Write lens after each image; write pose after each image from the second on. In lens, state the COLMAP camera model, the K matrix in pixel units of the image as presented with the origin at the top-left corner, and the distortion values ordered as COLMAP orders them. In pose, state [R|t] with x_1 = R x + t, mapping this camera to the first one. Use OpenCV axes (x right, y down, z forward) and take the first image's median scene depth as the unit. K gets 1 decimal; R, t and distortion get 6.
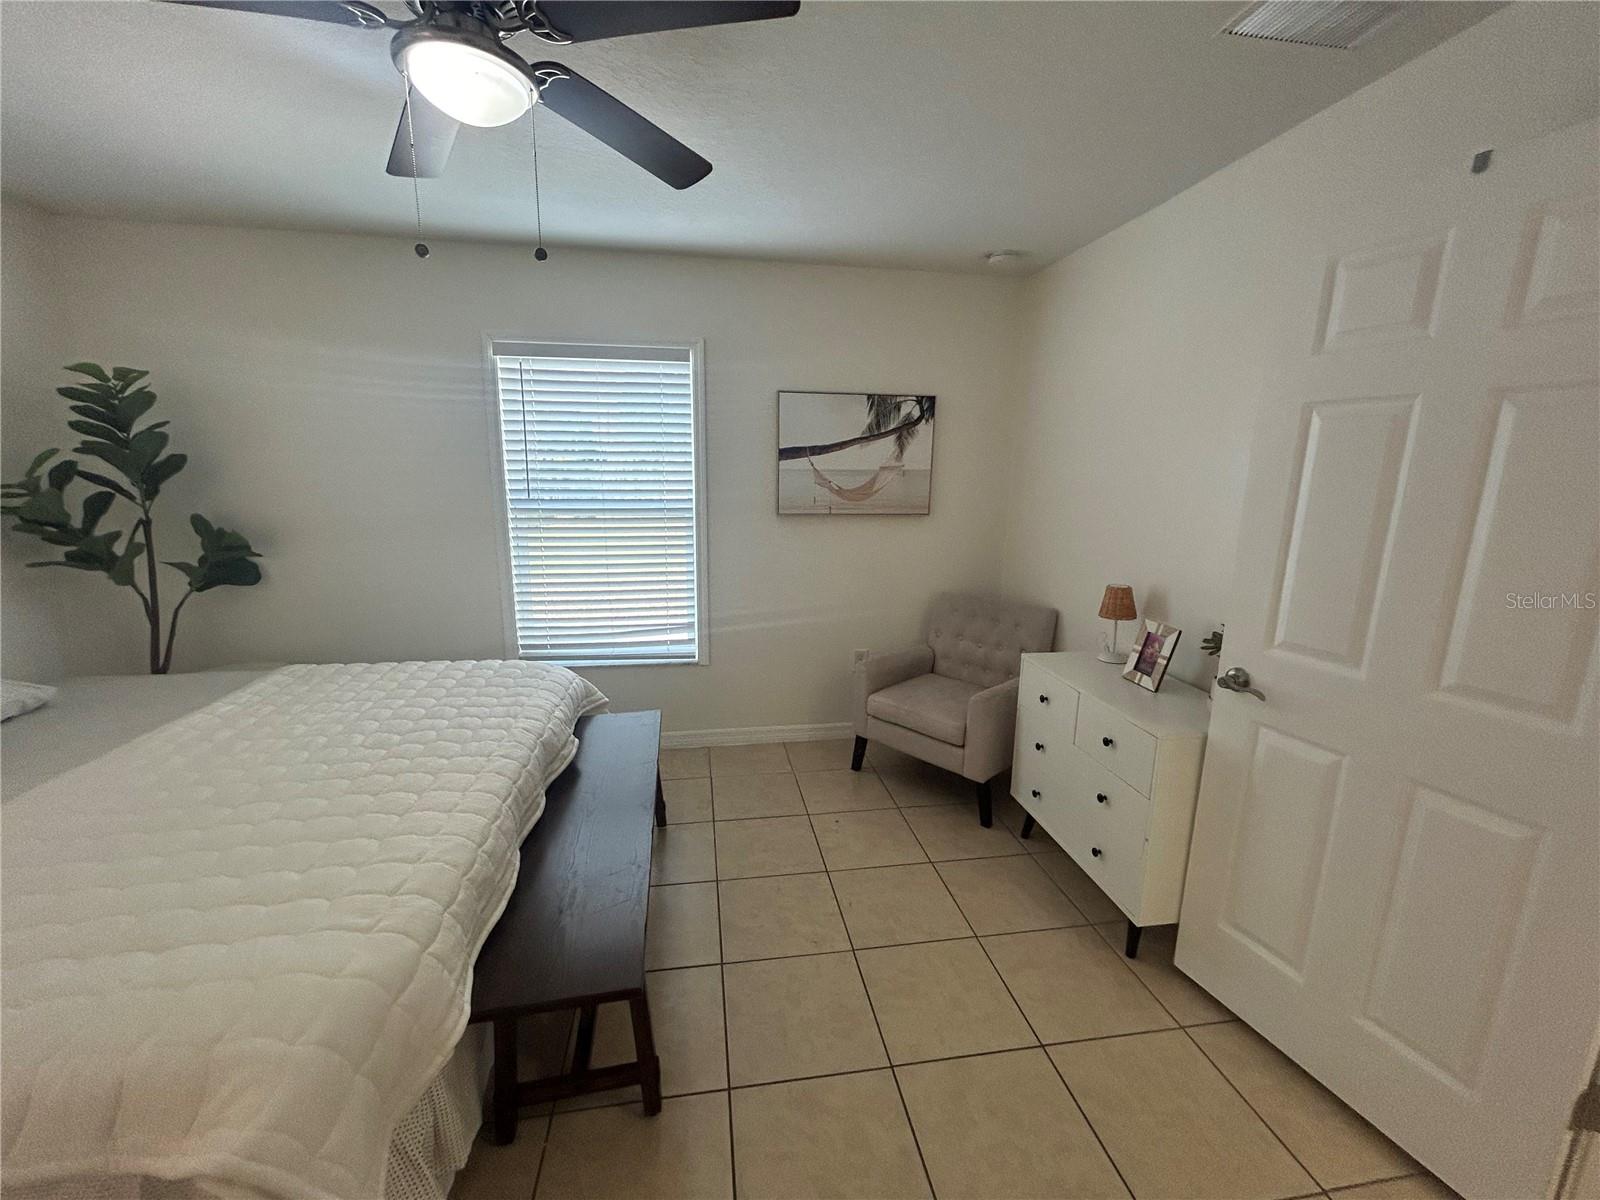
lens RADIAL K [[642.2, 0, 799.2], [0, 642.2, 596.9], [0, 0, 1]] dist [-0.004618, 0.001658]
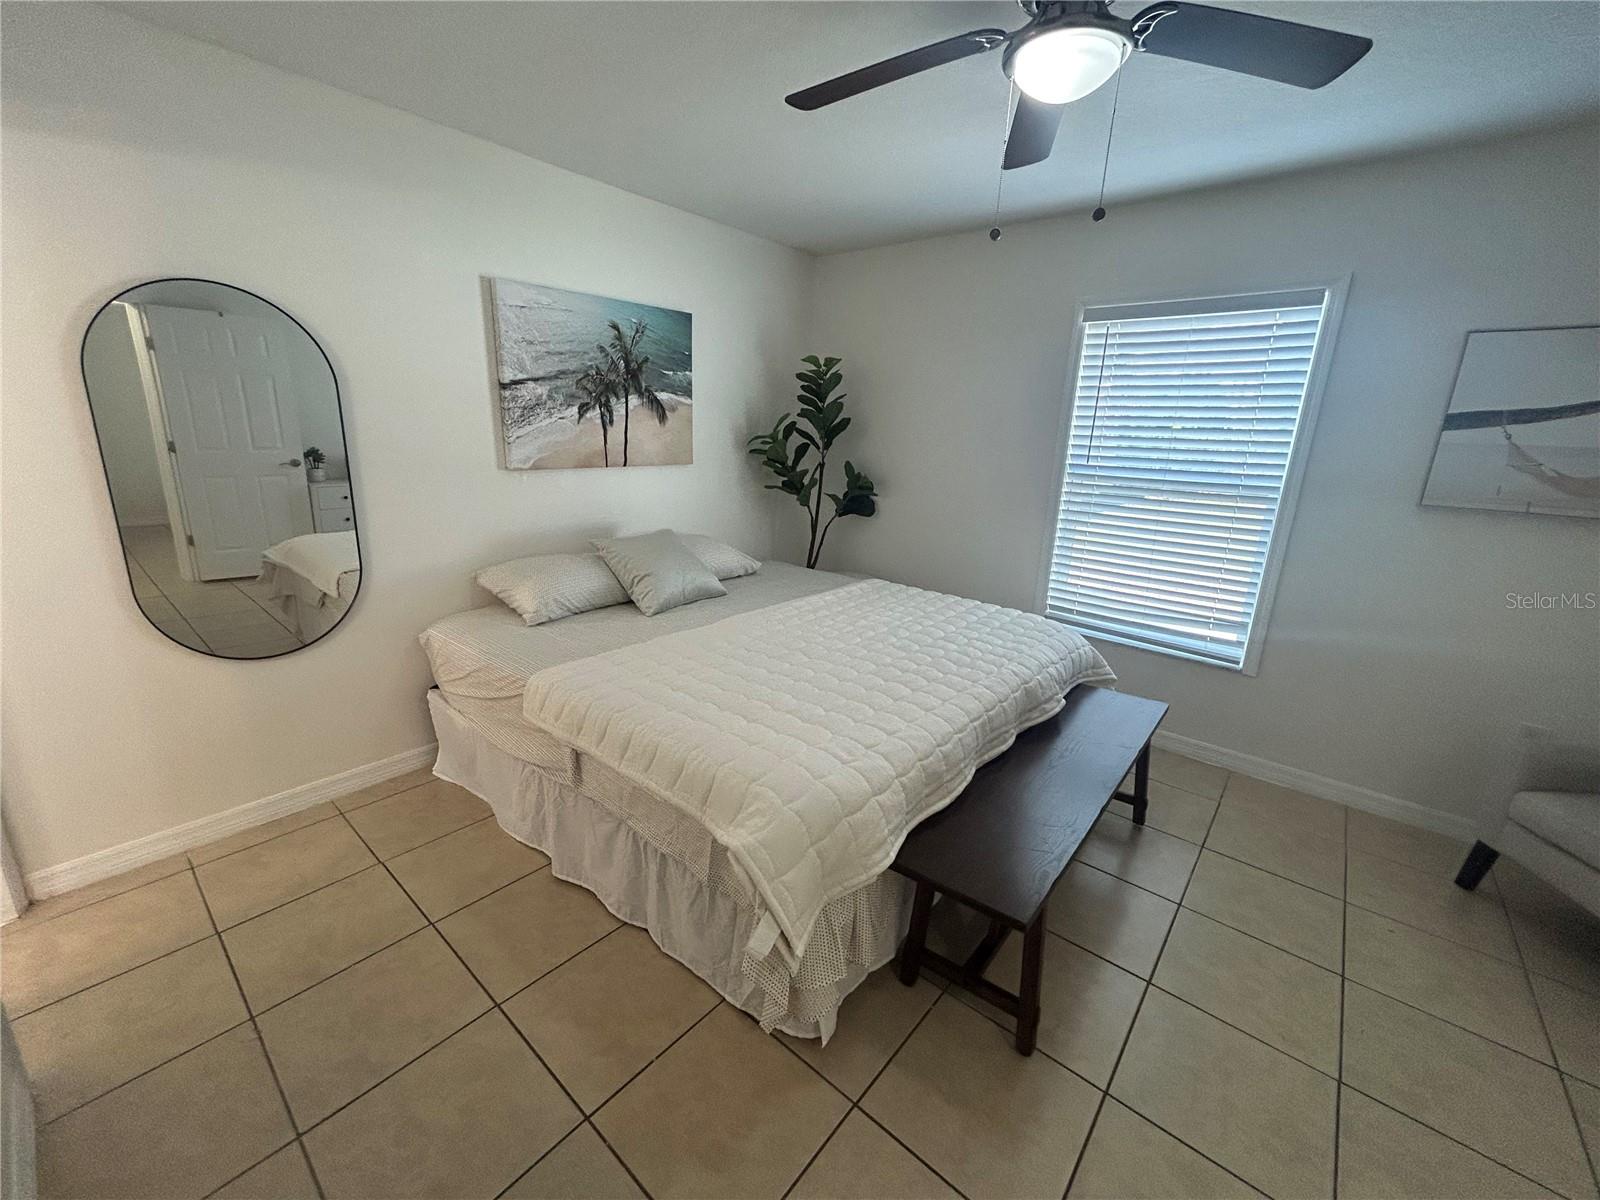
lens RADIAL K [[642.2, 0, 795.8], [0, 642.2, 598.5], [0, 0, 1]] dist [-0.004618, 0.001658]
pose [[0.643692, 0.209340, -0.736096, 0.089812], [-0.176603, 0.976531, 0.123284, 0.012183], [0.744628, 0.050640, 0.665556, -0.004477]]
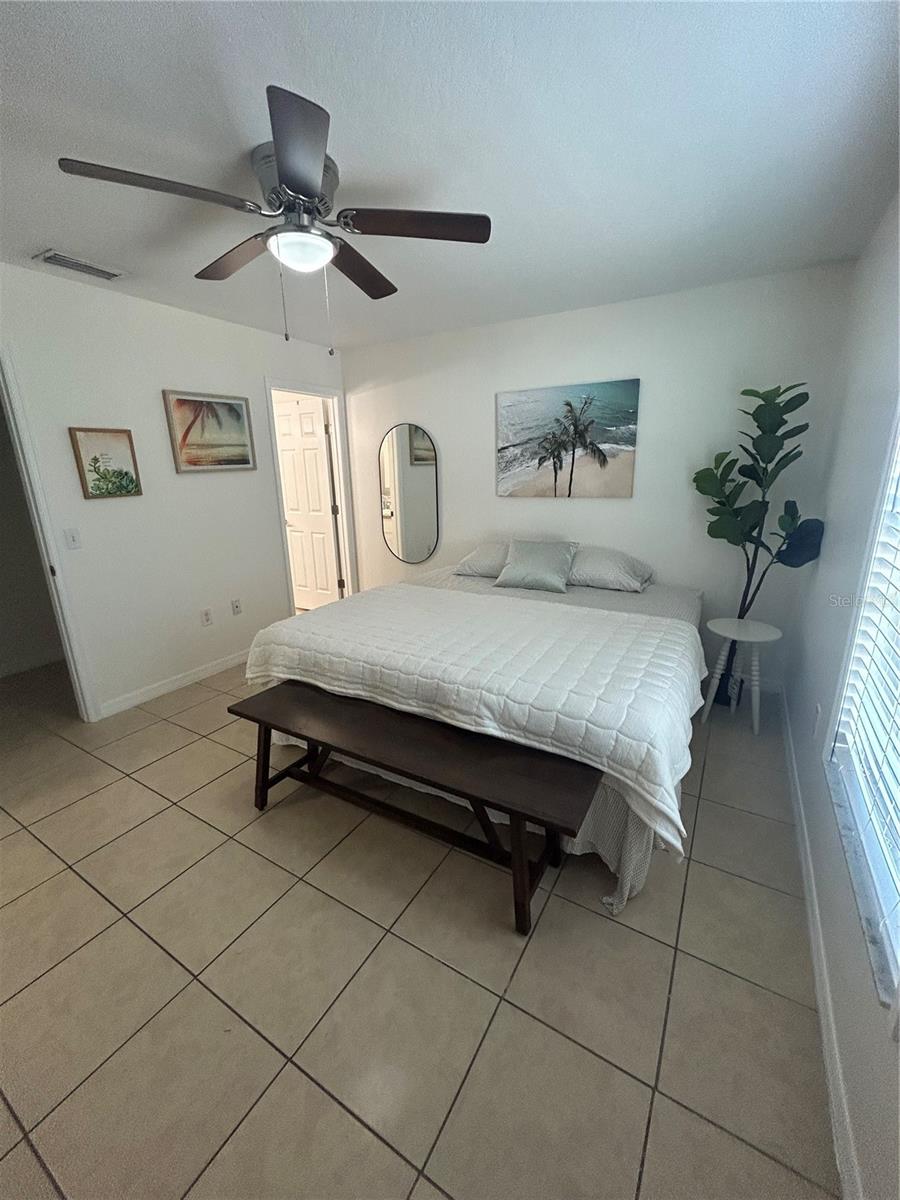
lens RADIAL K [[481.6, 0, 451.7], [0, 481.6, 600.7], [0, 0, 1]] dist [-0.004618, 0.001658]
pose [[-0.643950, 0.204693, -0.737177, 0.207611], [-0.141064, 0.915257, 0.377366, -0.237687], [0.751950, 0.346994, -0.560505, 1.235349]]
